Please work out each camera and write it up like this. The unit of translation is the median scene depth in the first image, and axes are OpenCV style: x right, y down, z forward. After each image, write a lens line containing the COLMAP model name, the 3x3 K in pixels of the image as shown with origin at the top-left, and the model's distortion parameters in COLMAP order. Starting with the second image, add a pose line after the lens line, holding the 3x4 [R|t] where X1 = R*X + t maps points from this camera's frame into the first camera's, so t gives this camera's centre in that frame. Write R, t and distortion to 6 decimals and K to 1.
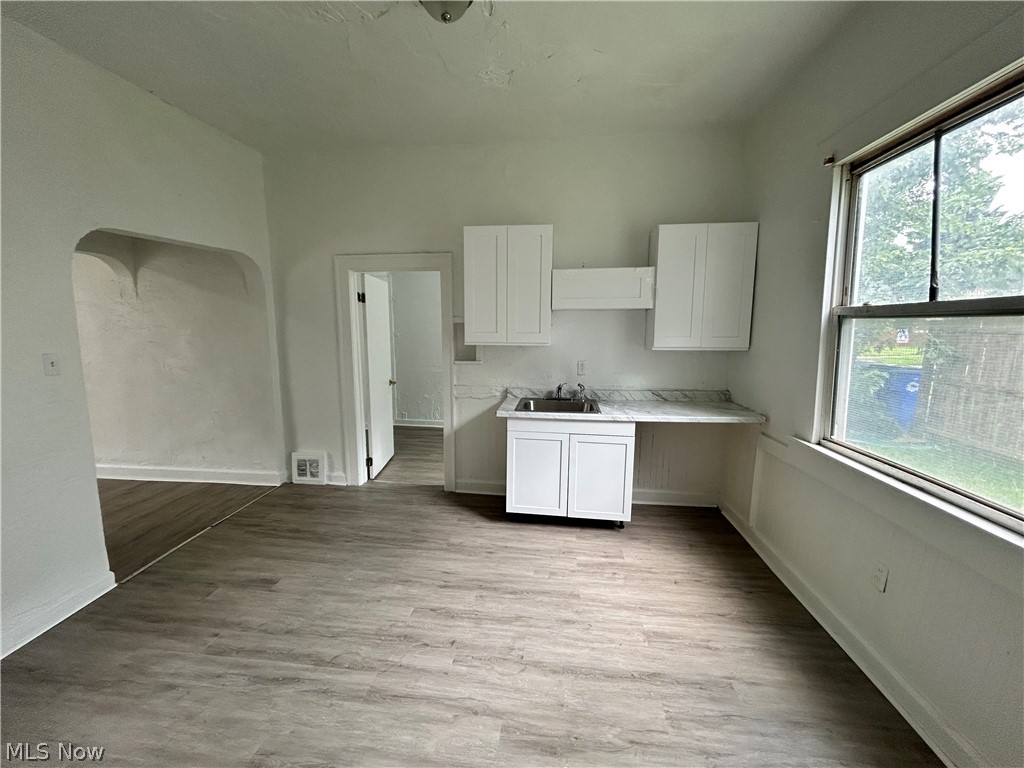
lens RADIAL K [[413.0, 0, 510.5], [0, 413.0, 379.2], [0, 0, 1]] dist [-0.001220, 0.000924]
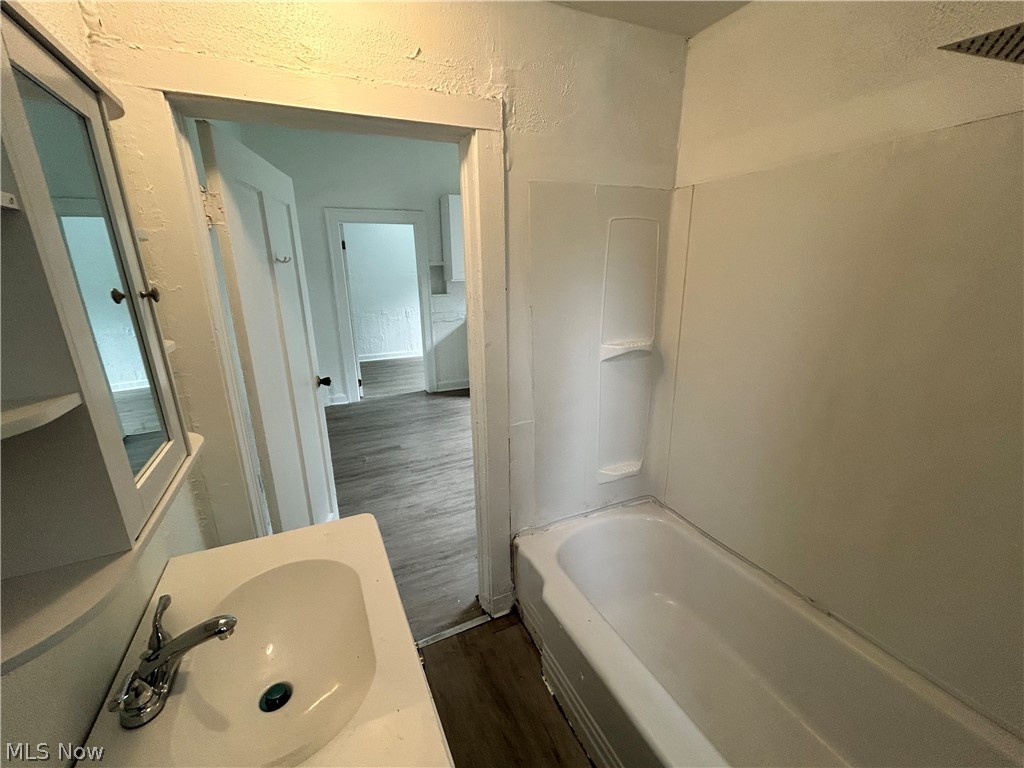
lens RADIAL K [[413.0, 0, 509.7], [0, 413.0, 383.8], [0, 0, 1]] dist [-0.001220, 0.000924]
pose [[0.848692, -0.158801, 0.504484, -0.752163], [0.082336, 0.981900, 0.170568, 0.037162], [-0.522439, -0.103223, 0.846406, -0.359147]]
